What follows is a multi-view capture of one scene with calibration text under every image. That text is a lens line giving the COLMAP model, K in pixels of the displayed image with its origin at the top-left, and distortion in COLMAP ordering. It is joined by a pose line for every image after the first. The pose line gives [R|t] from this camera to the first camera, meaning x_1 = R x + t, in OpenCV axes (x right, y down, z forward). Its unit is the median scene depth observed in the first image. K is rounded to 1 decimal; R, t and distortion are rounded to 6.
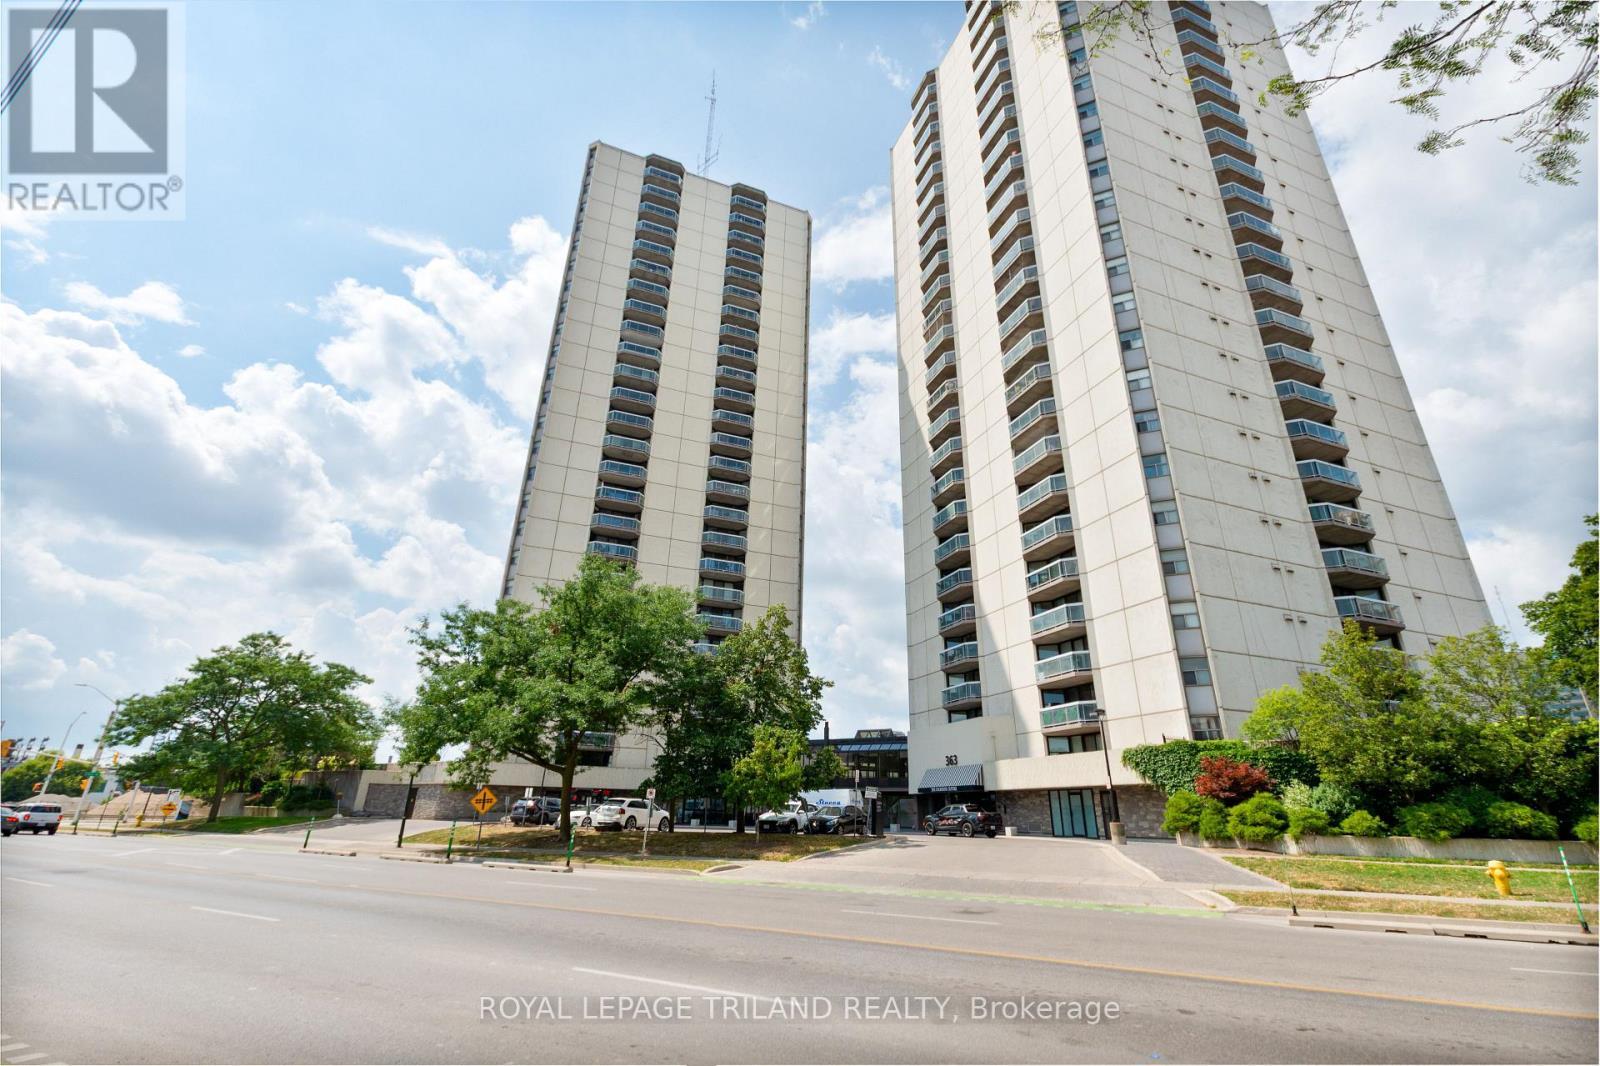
lens RADIAL K [[701.3, 0, 800.8], [0, 701.3, 534.3], [0, 0, 1]] dist [0.003675, -0.001852]
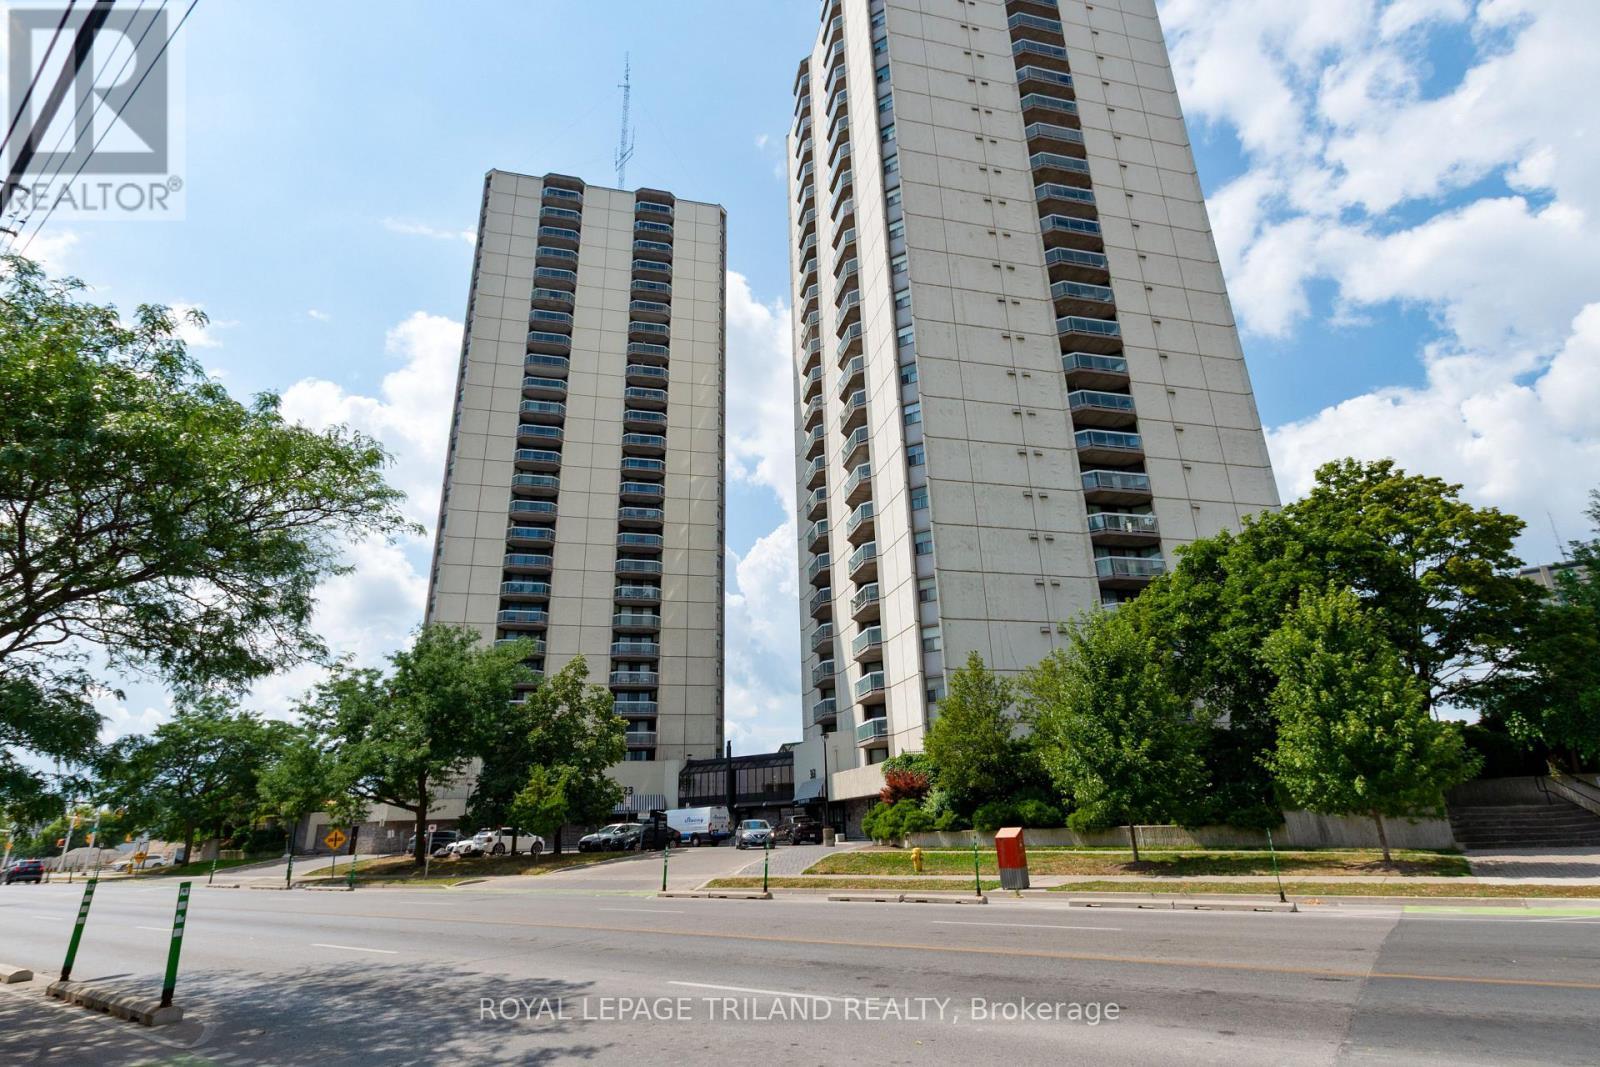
lens RADIAL K [[819.9, 0, 799.3], [0, 819.9, 532.7], [0, 0, 1]] dist [-0.001021, 0.000767]
pose [[0.990900, -0.091818, -0.098425, 0.257554], [0.095484, 0.994877, 0.033199, -0.061007], [0.094872, -0.042295, 0.994591, -0.160279]]
